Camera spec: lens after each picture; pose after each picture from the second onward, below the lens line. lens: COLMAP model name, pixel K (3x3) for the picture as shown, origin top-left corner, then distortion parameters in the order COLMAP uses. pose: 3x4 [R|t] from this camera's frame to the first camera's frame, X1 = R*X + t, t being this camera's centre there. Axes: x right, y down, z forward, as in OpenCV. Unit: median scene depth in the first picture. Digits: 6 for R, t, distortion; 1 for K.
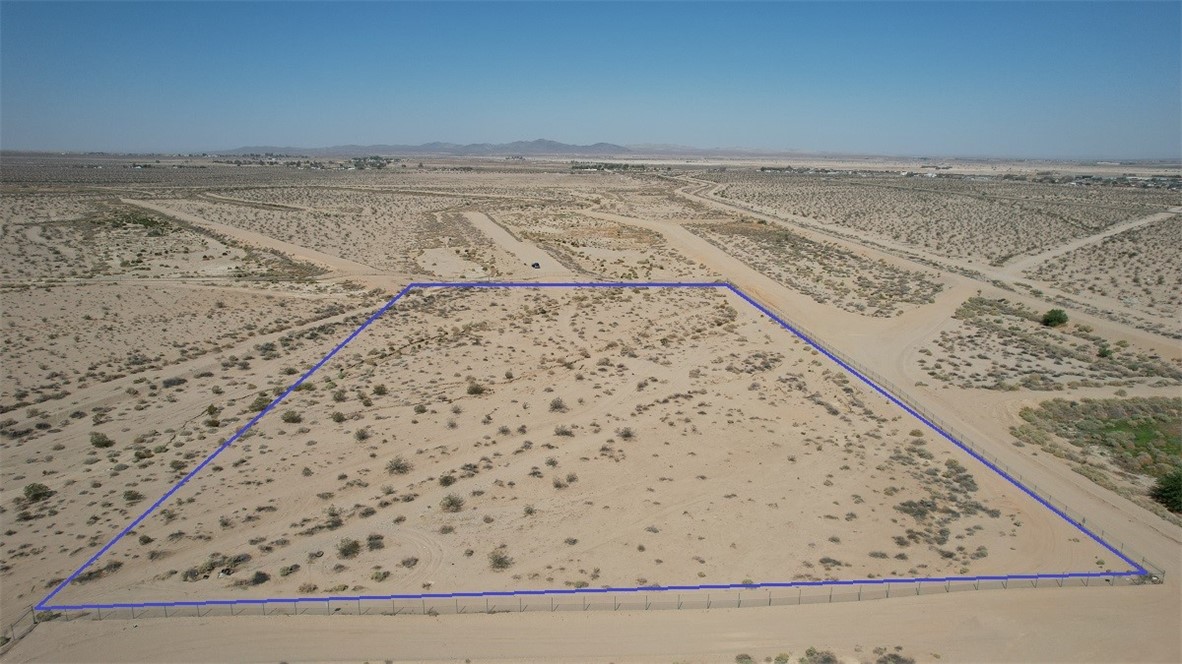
lens RADIAL K [[755.3, 0, 594.0], [0, 755.3, 332.3], [0, 0, 1]] dist [-0.066921, 0.049293]
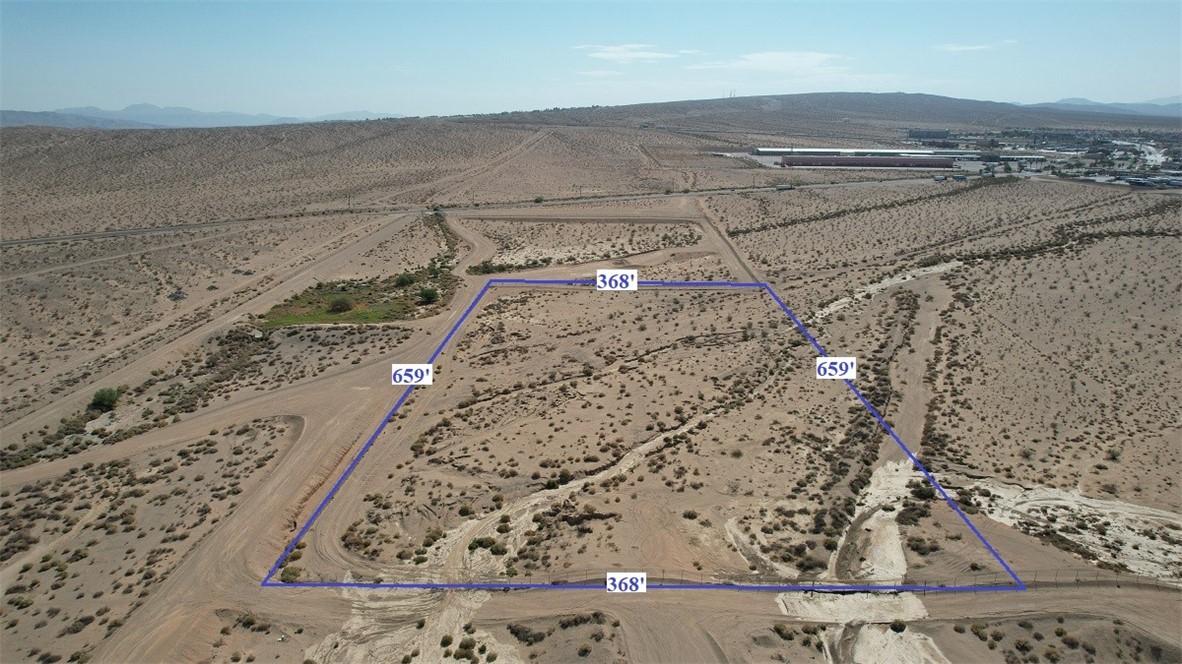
lens RADIAL K [[755.3, 0, 591.7], [0, 755.3, 327.6], [0, 0, 1]] dist [-0.066921, 0.049293]
pose [[-0.995396, -0.029459, 0.091205, -0.141387], [0.018652, 0.873862, 0.485816, -1.232768], [-0.094012, 0.485281, -0.869289, 3.949117]]
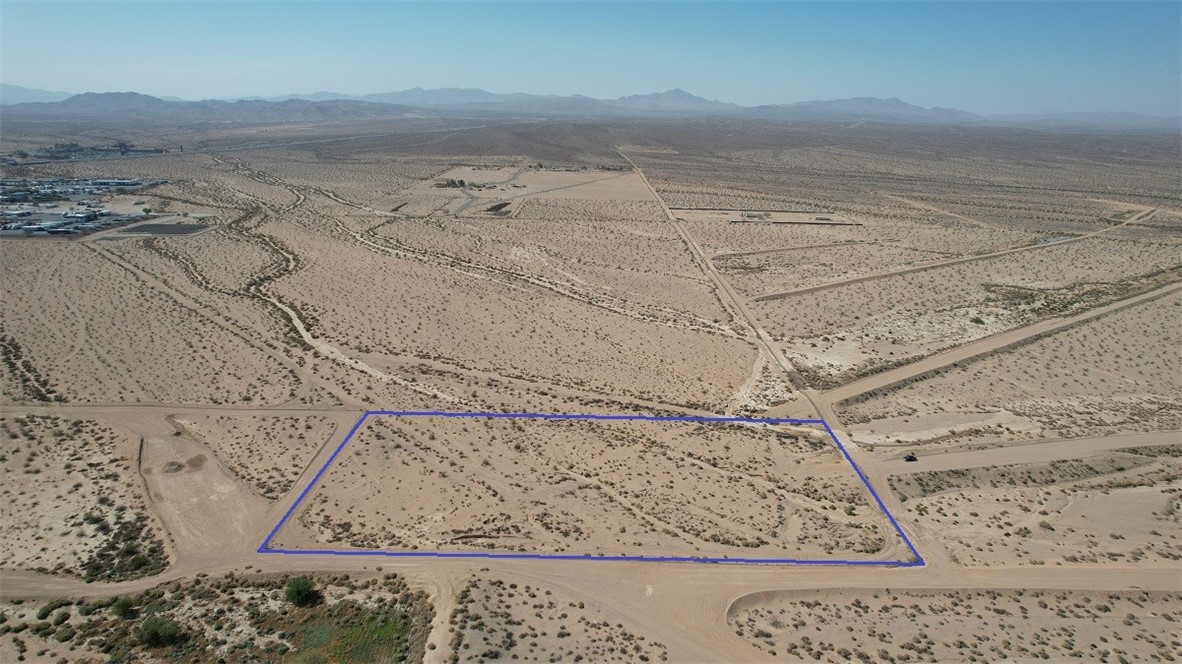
lens RADIAL K [[755.3, 0, 596.0], [0, 755.3, 330.5], [0, 0, 1]] dist [-0.066921, 0.049293]
pose [[-0.046219, 0.272232, -0.961121, 2.835352], [-0.246713, 0.929232, 0.275064, -1.377650], [0.967986, 0.249834, 0.024215, 1.709442]]
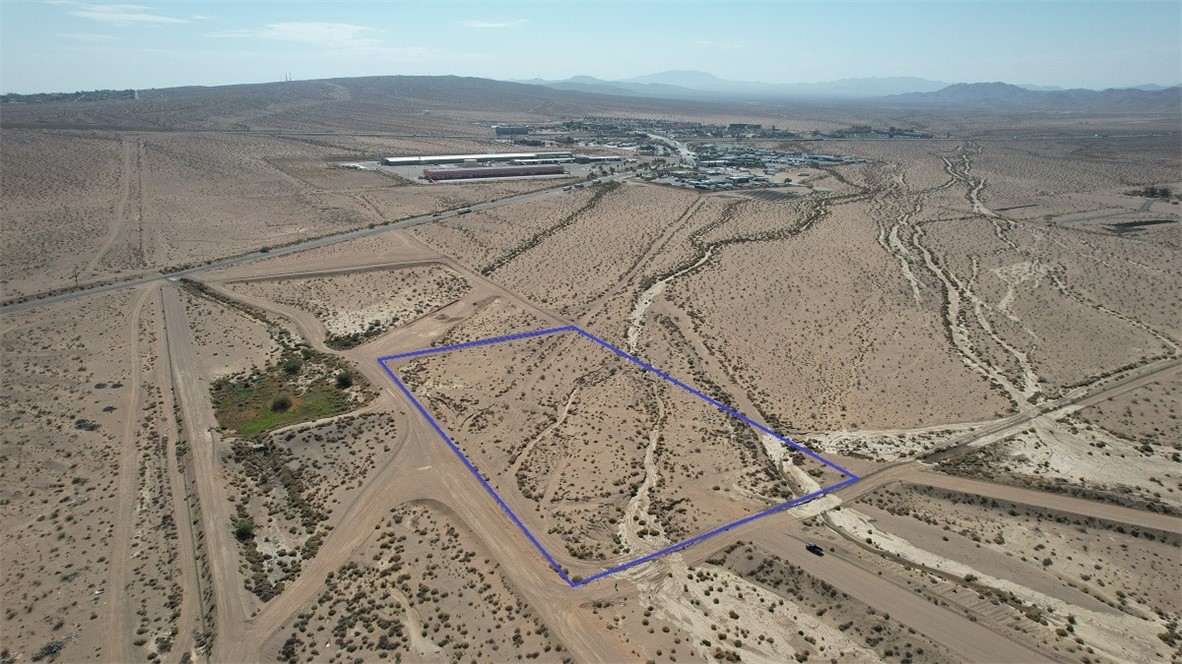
lens RADIAL K [[755.3, 0, 590.3], [0, 755.3, 335.8], [0, 0, 1]] dist [-0.066921, 0.049293]
pose [[-0.888661, 0.128976, -0.440052, 1.427056], [-0.120385, 0.860355, 0.495275, -2.047208], [0.442480, 0.493107, -0.749037, 4.463436]]
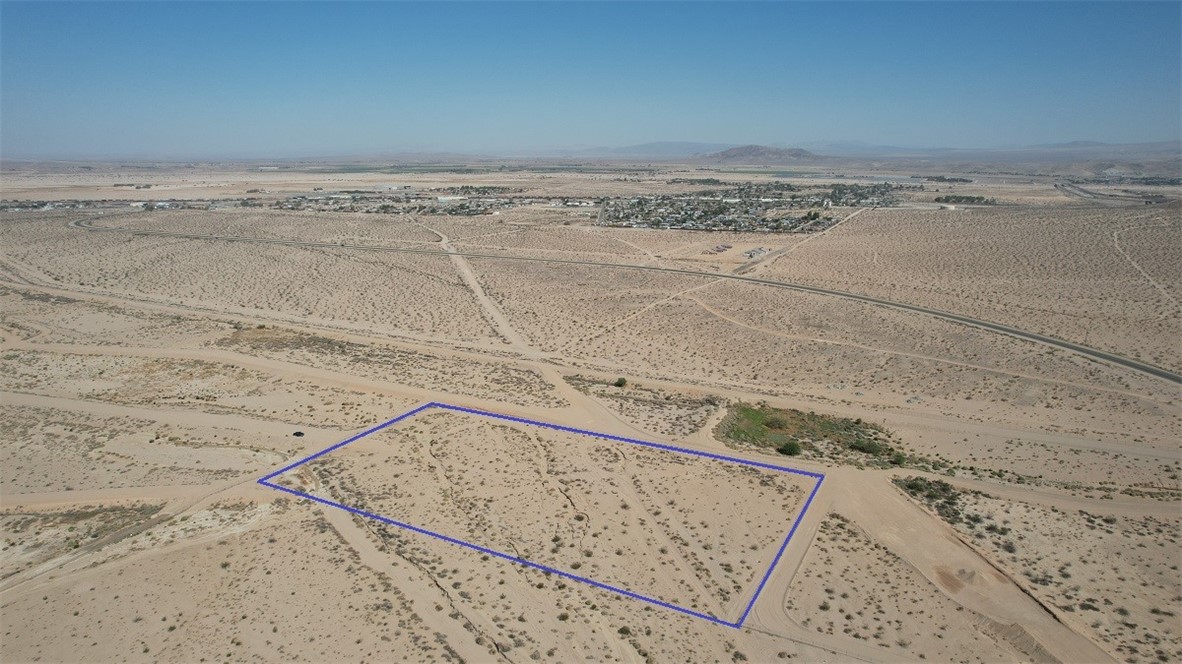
lens RADIAL K [[755.3, 0, 590.2], [0, 755.3, 332.4], [0, 0, 1]] dist [-0.066921, 0.049293]
pose [[0.521831, -0.205455, 0.827938, -2.580810], [0.202391, 0.972669, 0.113808, -0.941072], [-0.828692, 0.108178, 0.549151, -0.195681]]
